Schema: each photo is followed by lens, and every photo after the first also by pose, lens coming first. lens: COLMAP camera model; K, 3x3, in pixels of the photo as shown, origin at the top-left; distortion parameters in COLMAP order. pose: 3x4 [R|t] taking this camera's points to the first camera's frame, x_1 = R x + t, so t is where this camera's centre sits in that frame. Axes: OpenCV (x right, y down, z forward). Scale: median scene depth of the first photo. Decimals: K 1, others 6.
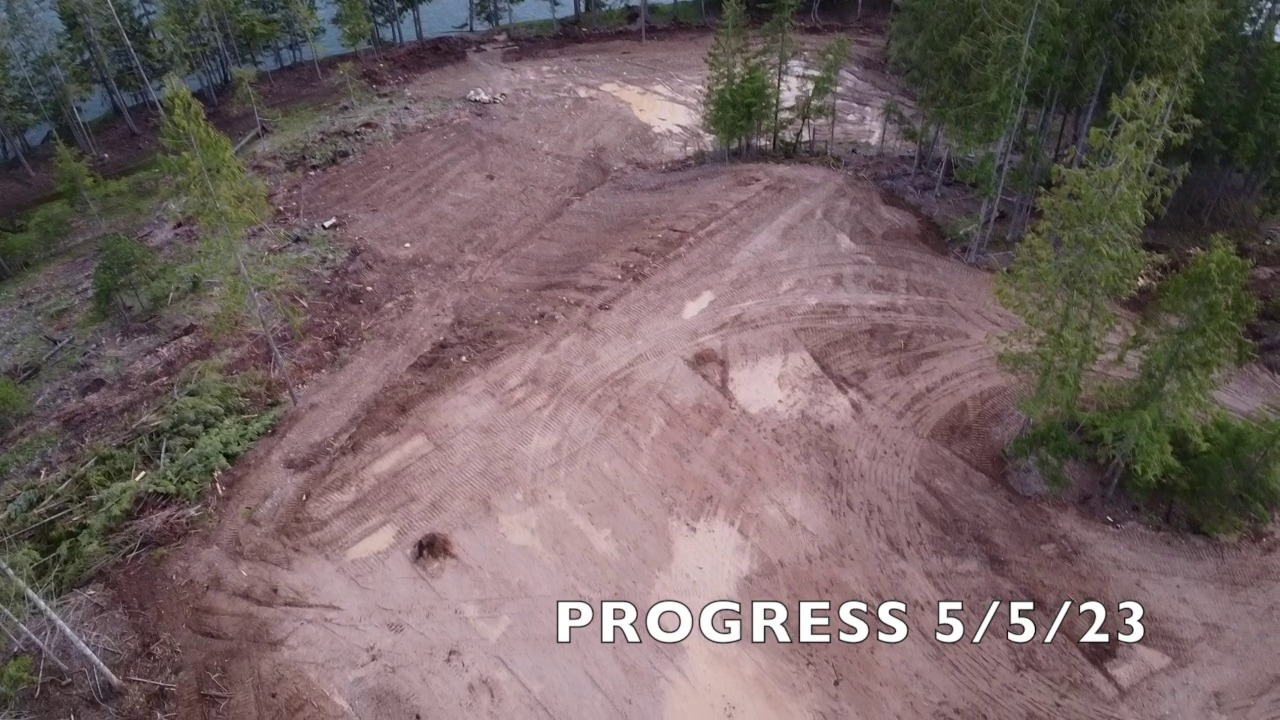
lens RADIAL K [[995.1, 0, 640.4], [0, 995.1, 359.4], [0, 0, 1]] dist [0.000872, -0.004584]
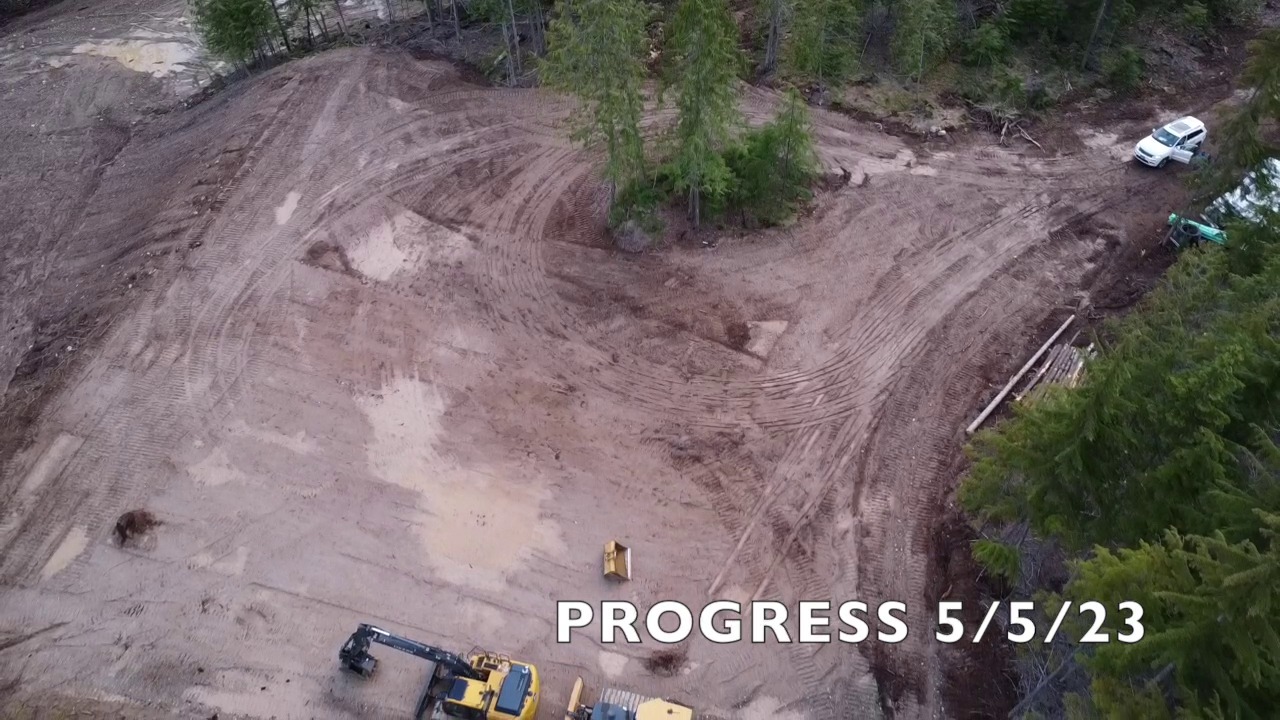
lens RADIAL K [[995.1, 0, 640.2], [0, 995.1, 359.7], [0, 0, 1]] dist [0.000872, -0.004584]
pose [[0.846271, -0.408109, 0.342452, -0.050989], [0.377419, 0.912931, 0.155282, 0.068084], [-0.376007, -0.002163, 0.926614, -0.061932]]
